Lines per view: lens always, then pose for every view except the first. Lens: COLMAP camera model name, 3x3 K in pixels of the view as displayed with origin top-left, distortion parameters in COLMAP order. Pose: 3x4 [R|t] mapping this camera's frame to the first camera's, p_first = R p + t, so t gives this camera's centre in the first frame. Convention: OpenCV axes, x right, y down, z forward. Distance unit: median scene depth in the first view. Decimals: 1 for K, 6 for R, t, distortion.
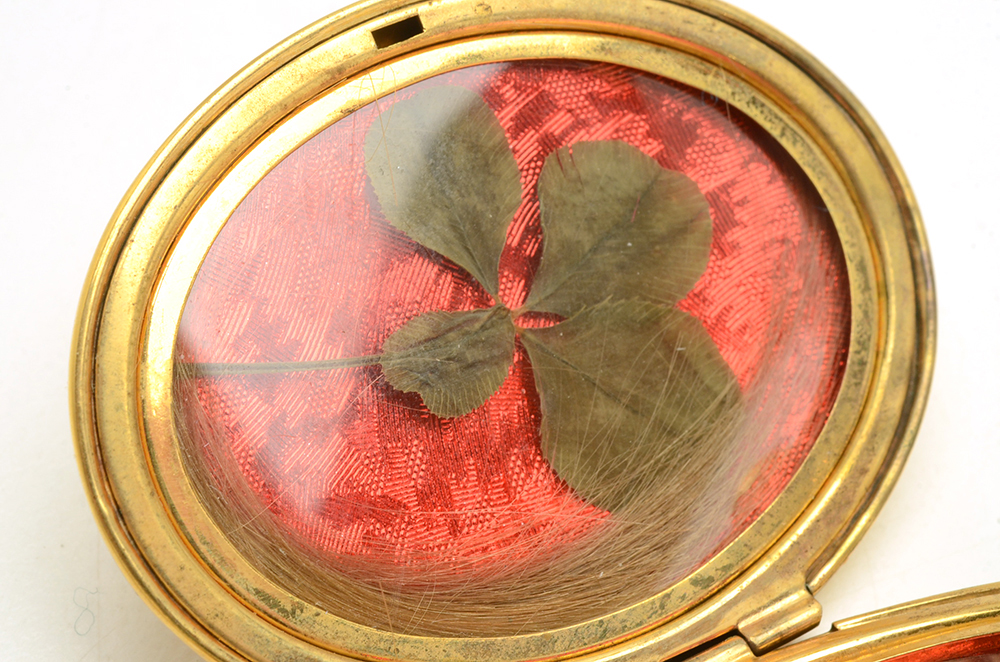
lens RADIAL K [[2701.0, 0, 500.6], [0, 2701.0, 330.9], [0, 0, 1]] dist [-0.134768, 0.000000]
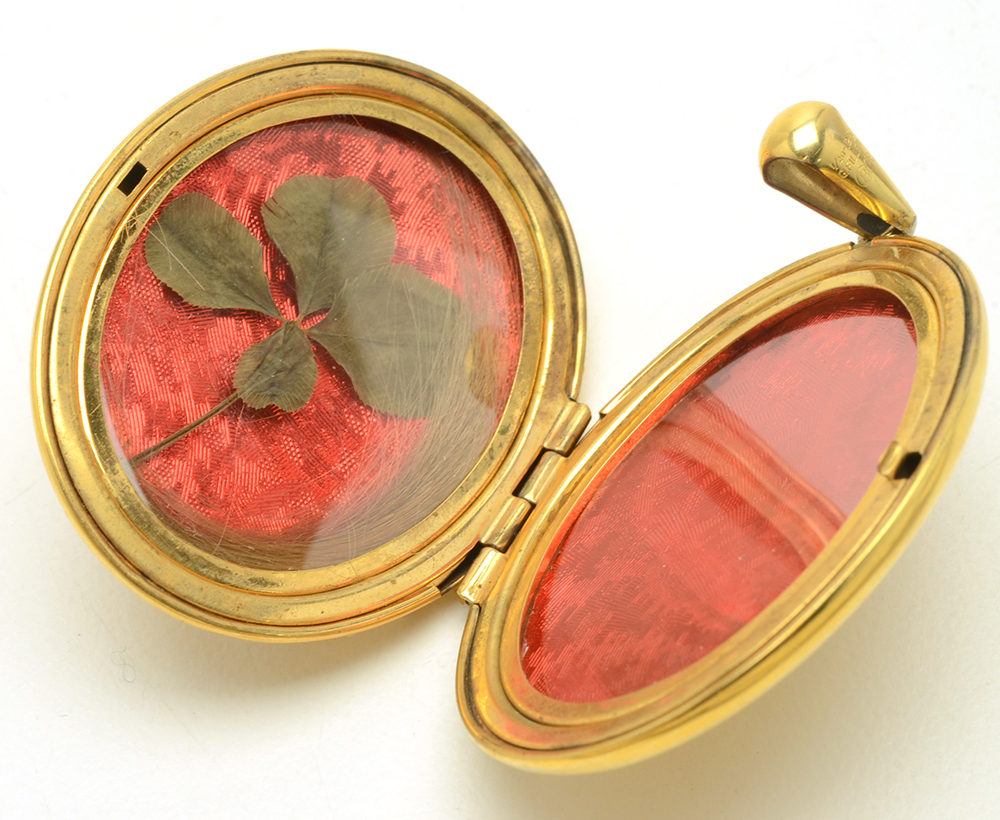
lens RADIAL K [[2807.2, 0, 499.8], [0, 2807.2, 410.3], [0, 0, 1]] dist [-0.247311, 0.000000]
pose [[0.858420, -0.474294, 0.195349, -0.201528], [0.465541, 0.880280, 0.091535, -0.048438], [-0.215376, 0.012367, 0.976453, -0.400290]]
